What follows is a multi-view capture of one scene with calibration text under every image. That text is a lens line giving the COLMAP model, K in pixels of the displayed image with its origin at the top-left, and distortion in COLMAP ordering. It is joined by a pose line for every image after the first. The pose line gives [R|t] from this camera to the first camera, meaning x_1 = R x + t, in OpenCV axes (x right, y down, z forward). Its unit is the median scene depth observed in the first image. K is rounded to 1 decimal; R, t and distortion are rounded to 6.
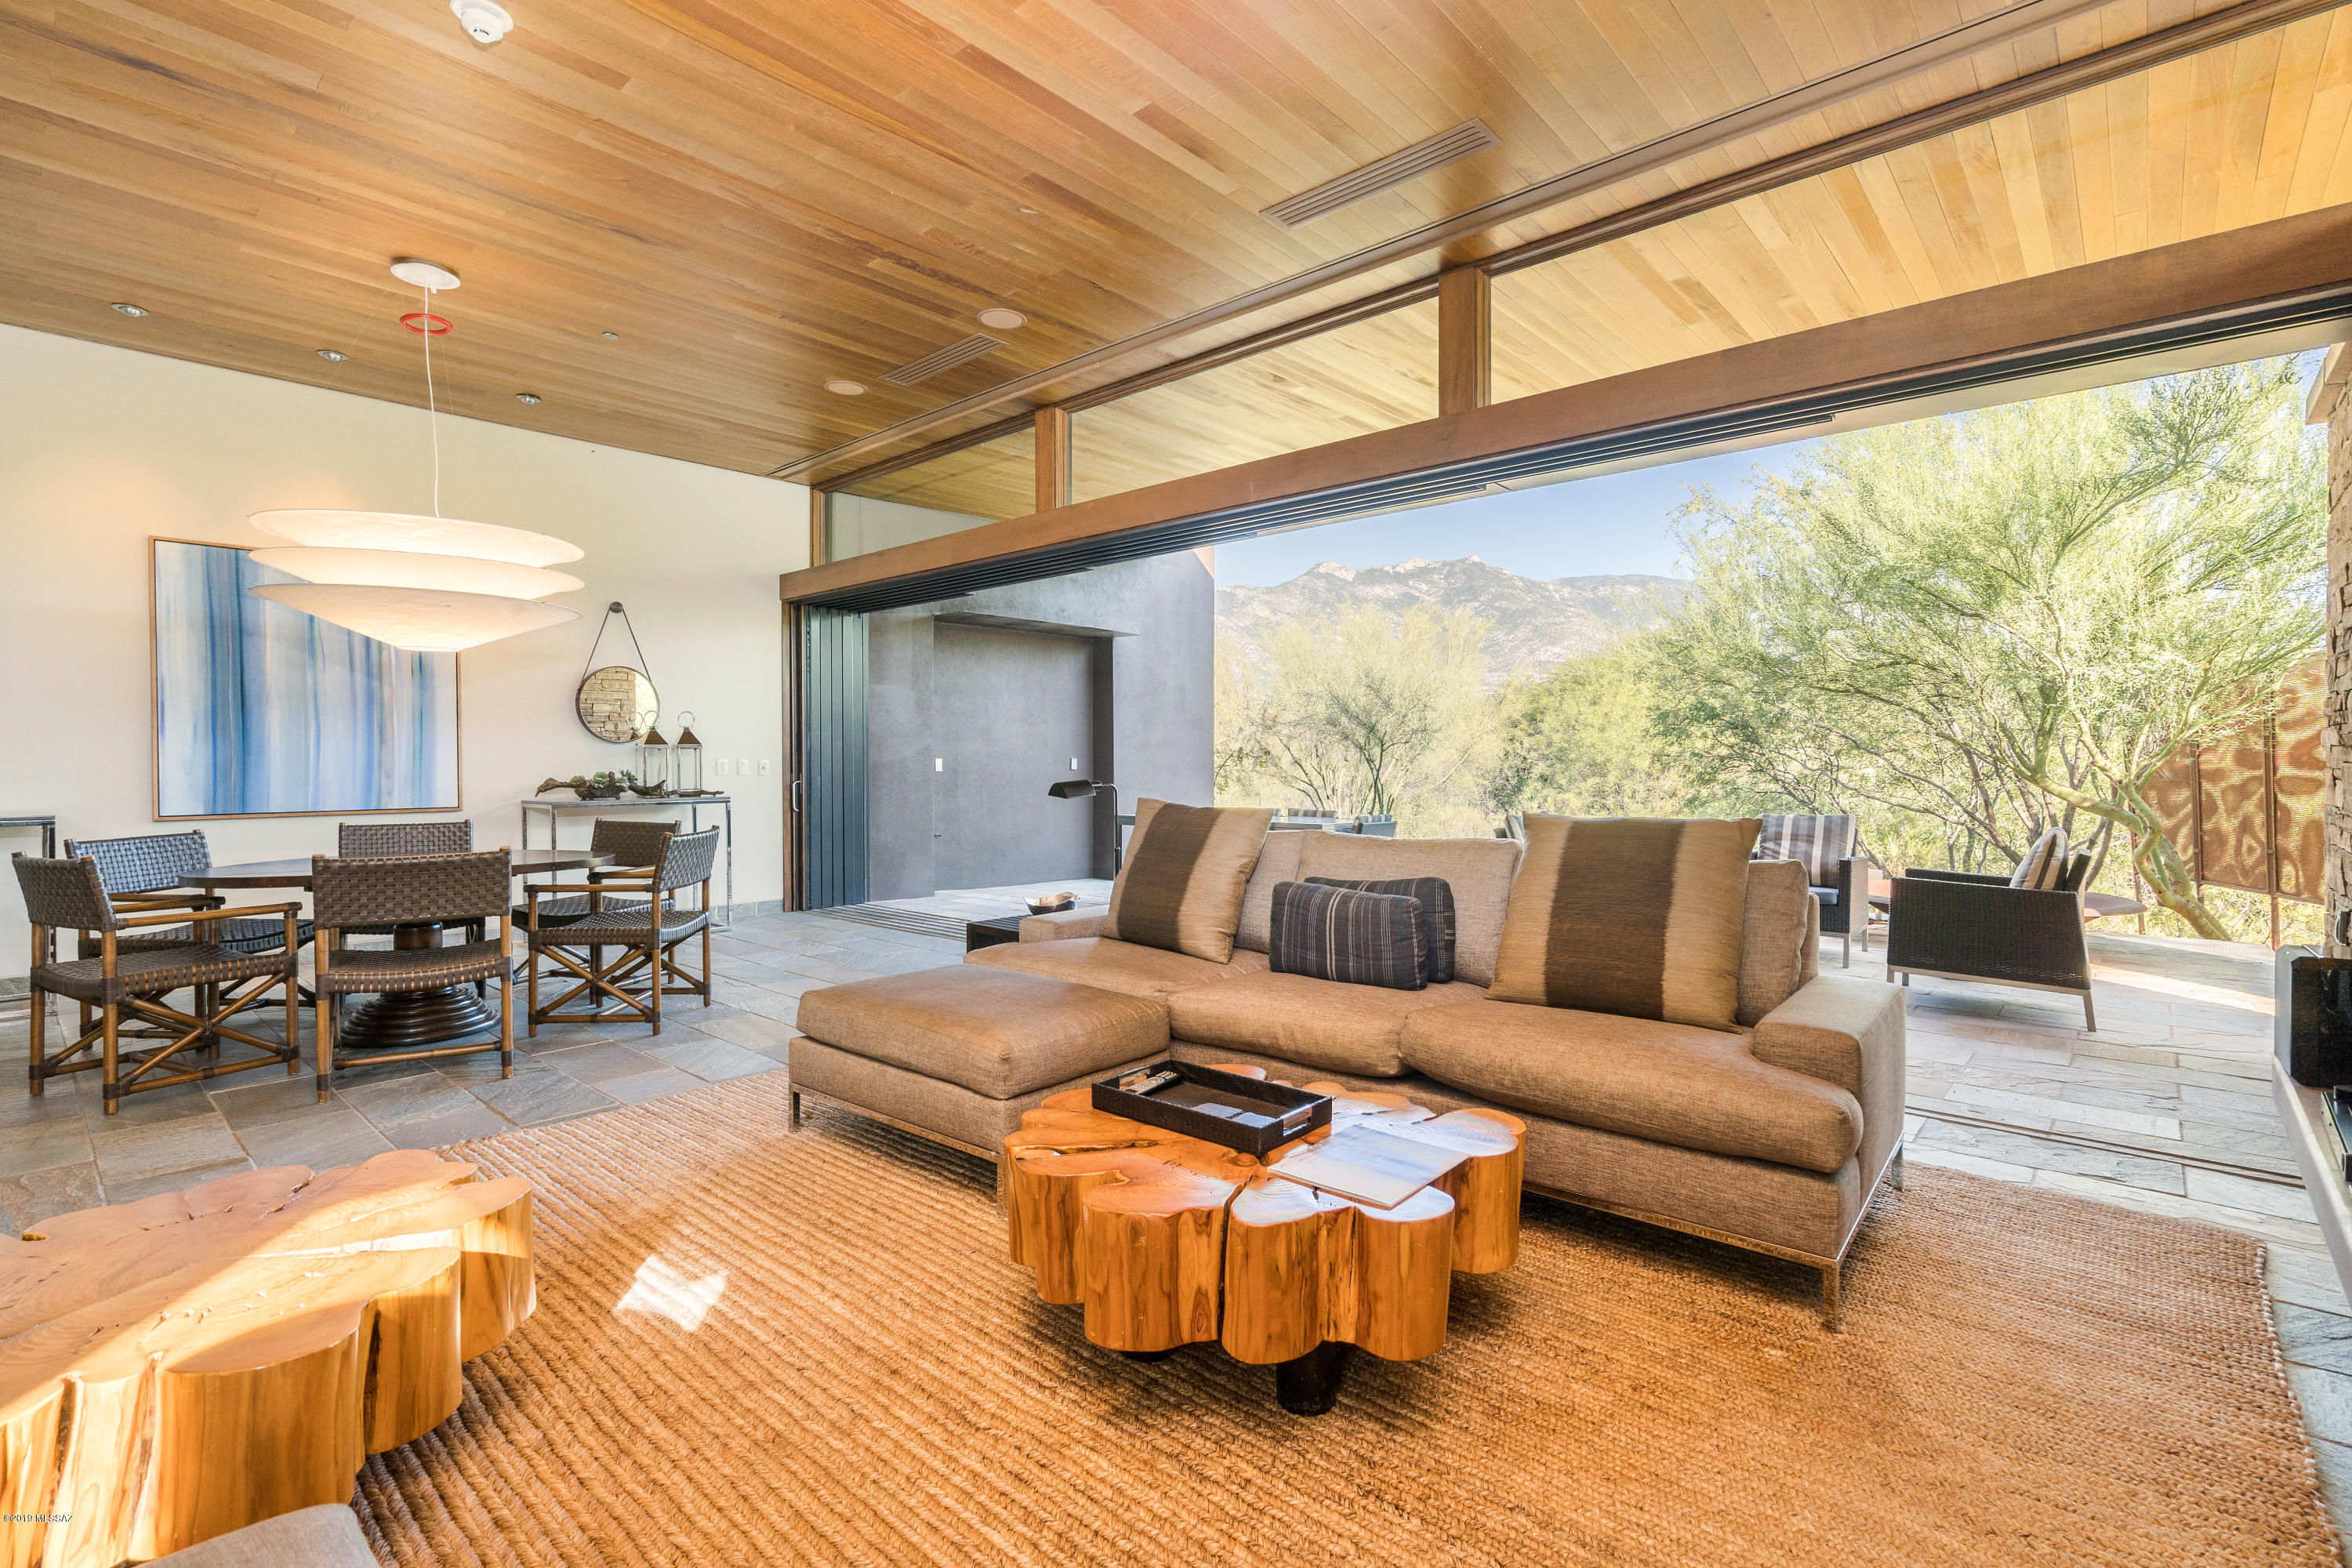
lens RADIAL K [[1083.4, 0, 1154.8], [0, 1083.4, 778.4], [0, 0, 1]] dist [-0.008863, 0.001323]
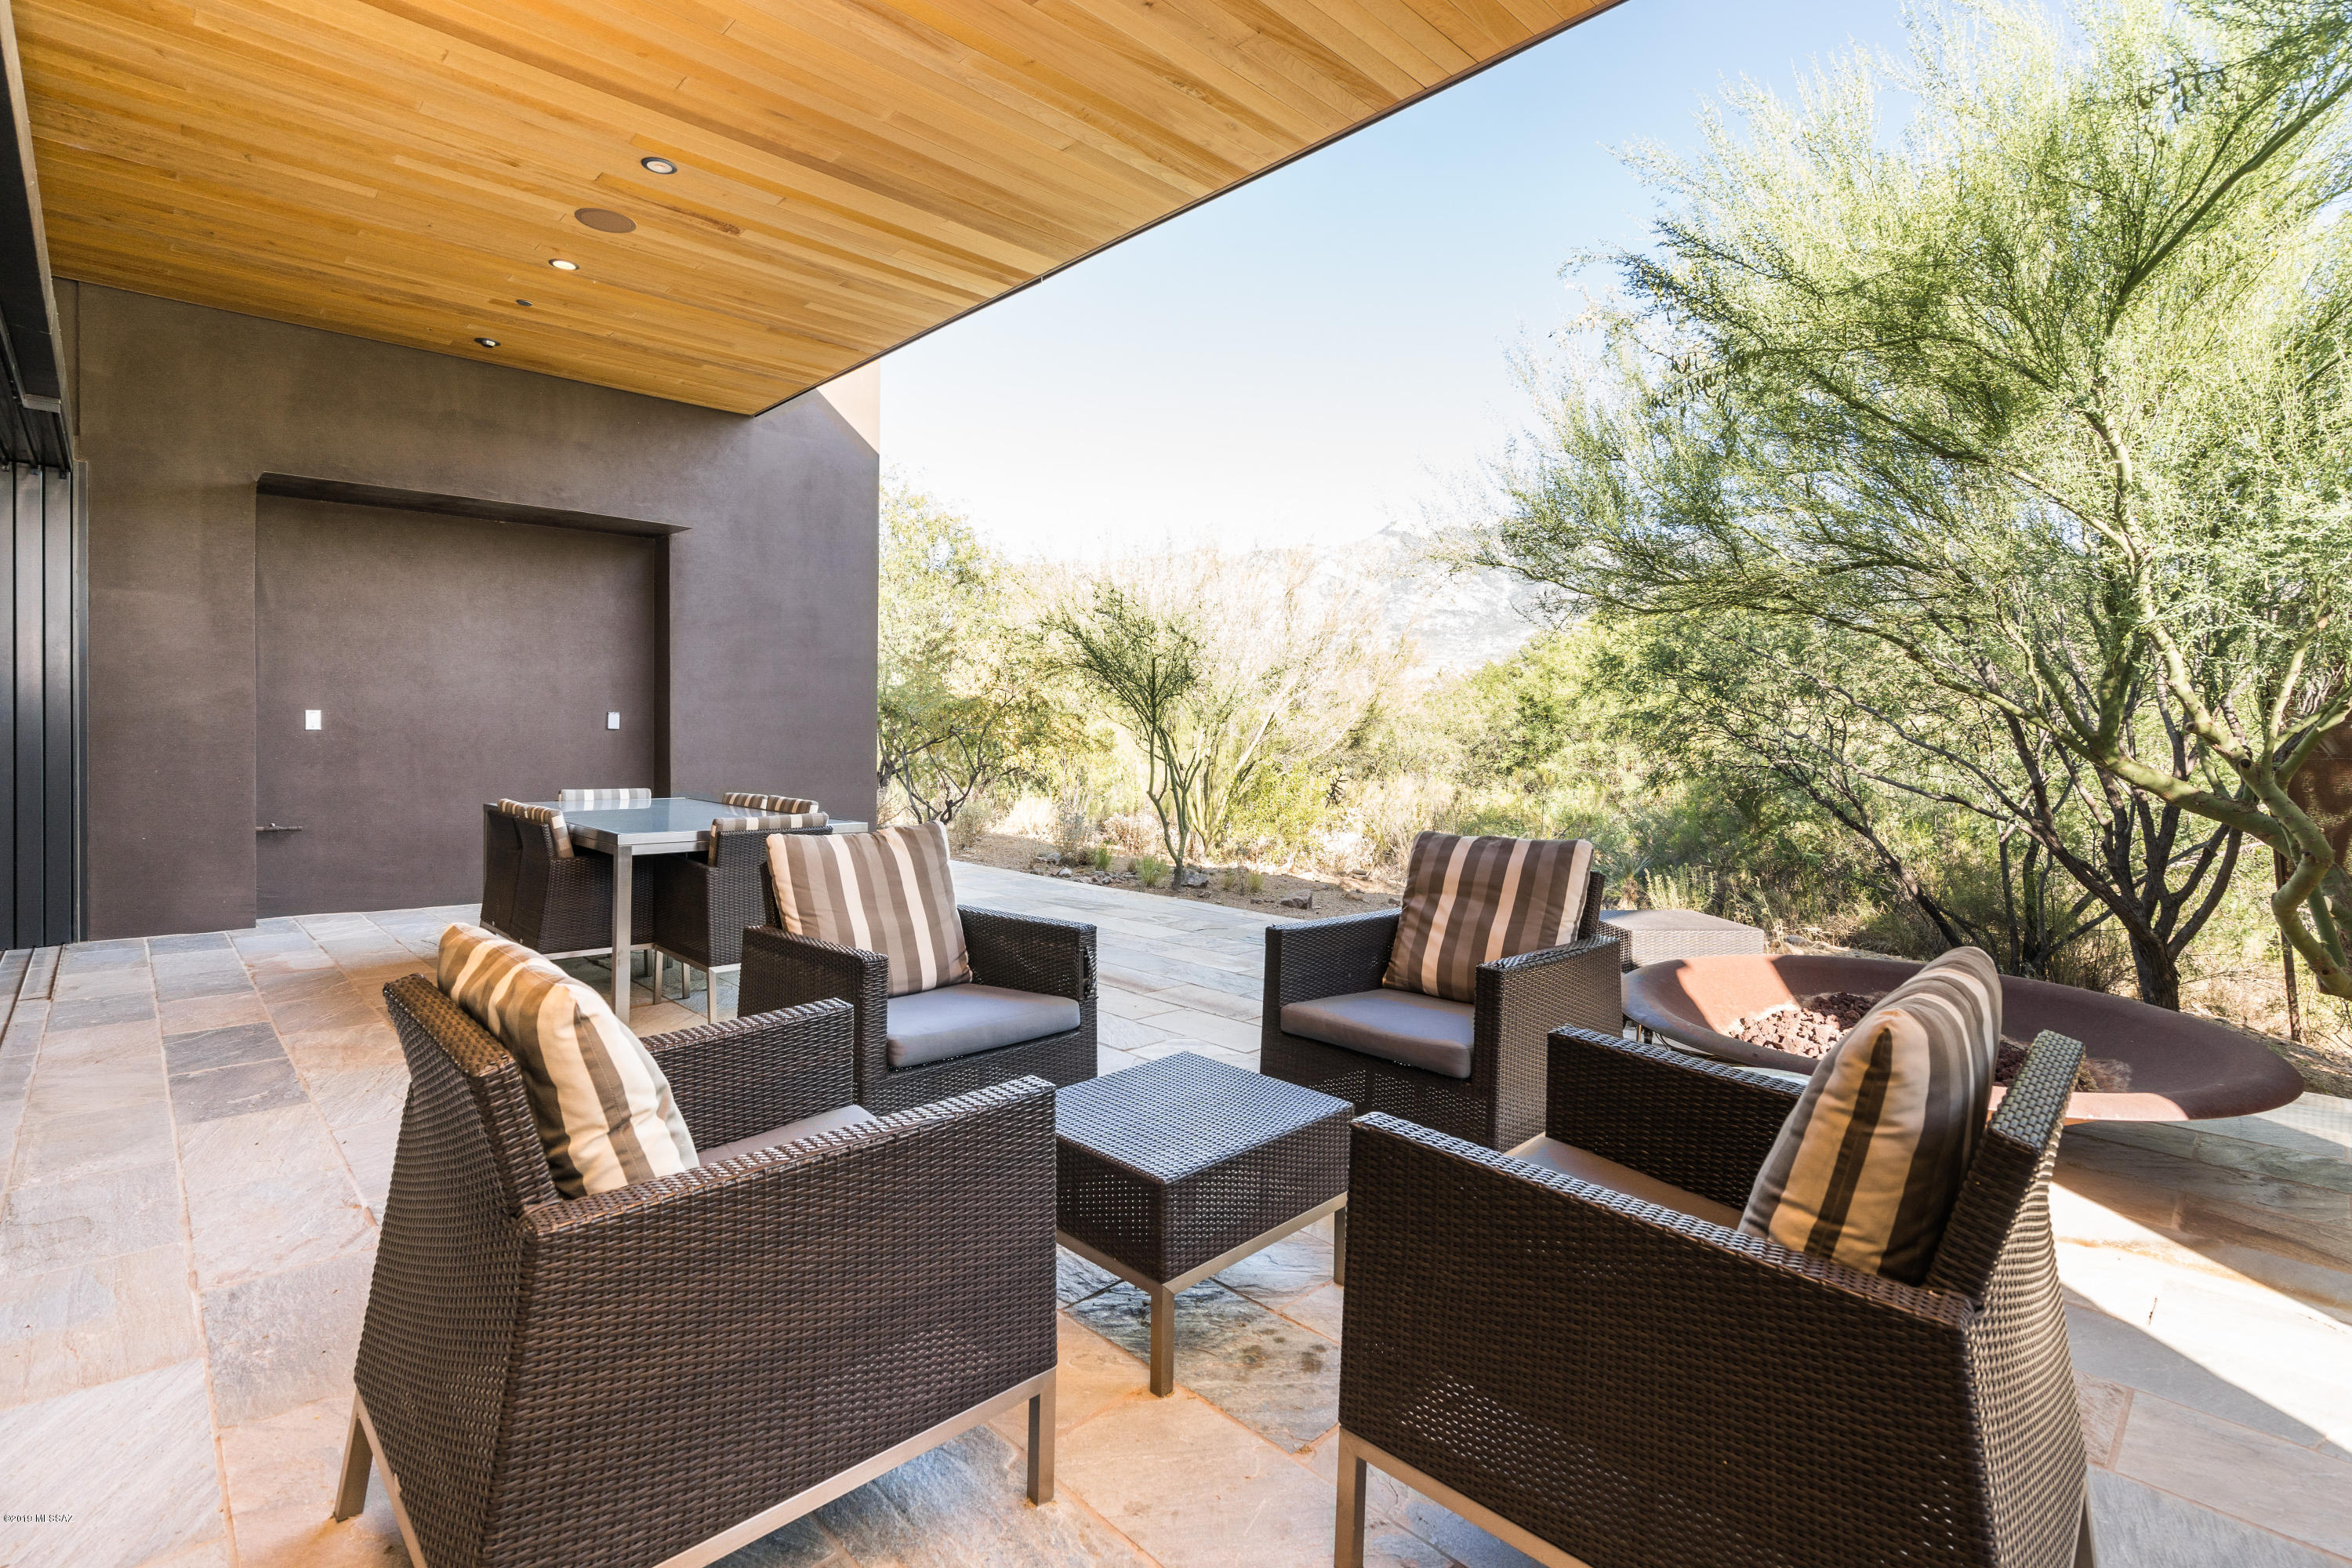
lens RADIAL K [[1083.4, 0, 1168.8], [0, 1083.4, 739.8], [0, 0, 1]] dist [-0.008863, 0.001323]
pose [[0.997729, 0.008353, -0.066836, 0.320179], [-0.008419, 0.999964, -0.000703, -0.003878], [0.066827, 0.001264, 0.997764, 0.347118]]
